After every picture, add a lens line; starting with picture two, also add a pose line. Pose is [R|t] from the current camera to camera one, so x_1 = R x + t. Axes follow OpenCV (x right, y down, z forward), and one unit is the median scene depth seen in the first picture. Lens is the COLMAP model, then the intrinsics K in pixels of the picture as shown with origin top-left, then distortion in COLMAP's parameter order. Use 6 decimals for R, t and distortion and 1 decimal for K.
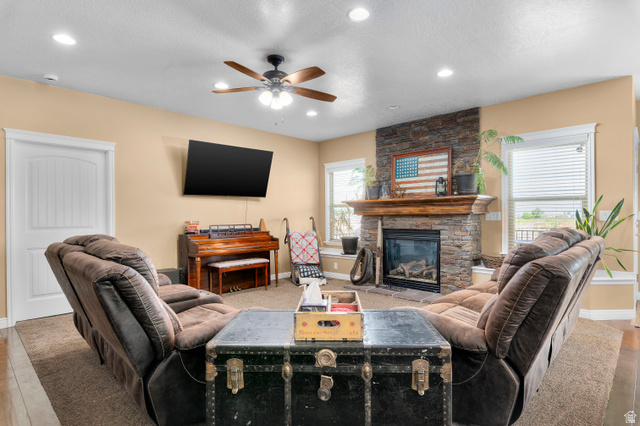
lens RADIAL K [[345.5, 0, 324.0], [0, 345.5, 221.3], [0, 0, 1]] dist [-0.001577, 0.000352]
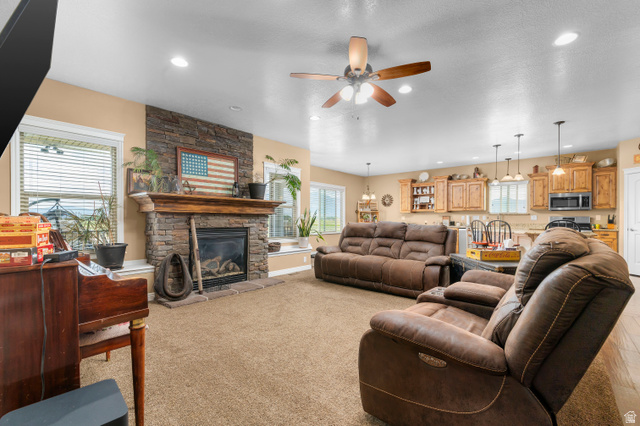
lens RADIAL K [[281.4, 0, 320.0], [0, 281.4, 213.0], [0, 0, 1]] dist [0.000092, 0.000053]
pose [[-0.057352, 0.014760, 0.998245, -0.593906], [-0.002623, 0.999885, -0.014935, -0.009439], [-0.998351, -0.003475, -0.057307, 0.731438]]
